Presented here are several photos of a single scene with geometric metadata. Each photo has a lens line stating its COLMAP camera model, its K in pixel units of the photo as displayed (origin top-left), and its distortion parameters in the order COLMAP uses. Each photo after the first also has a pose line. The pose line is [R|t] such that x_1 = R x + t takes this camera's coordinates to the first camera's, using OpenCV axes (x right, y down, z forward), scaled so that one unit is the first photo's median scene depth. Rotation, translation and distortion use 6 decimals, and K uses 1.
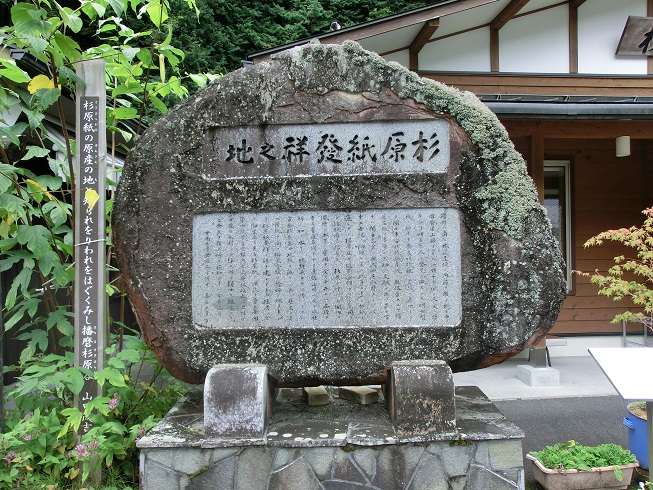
lens RADIAL K [[558.2, 0, 326.6], [0, 558.2, 243.8], [0, 0, 1]] dist [0.012141, 0.010453]
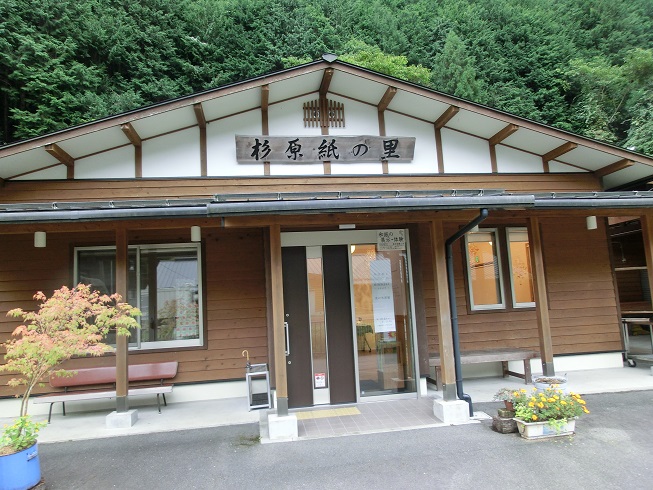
lens RADIAL K [[467.1, 0, 326.4], [0, 467.1, 243.3], [0, 0, 1]] dist [-0.038205, -0.000490]
pose [[0.995222, -0.044429, 0.086940, 0.626291], [0.055581, 0.989906, -0.130374, 0.007933], [-0.080270, 0.134584, 0.987646, -0.073983]]
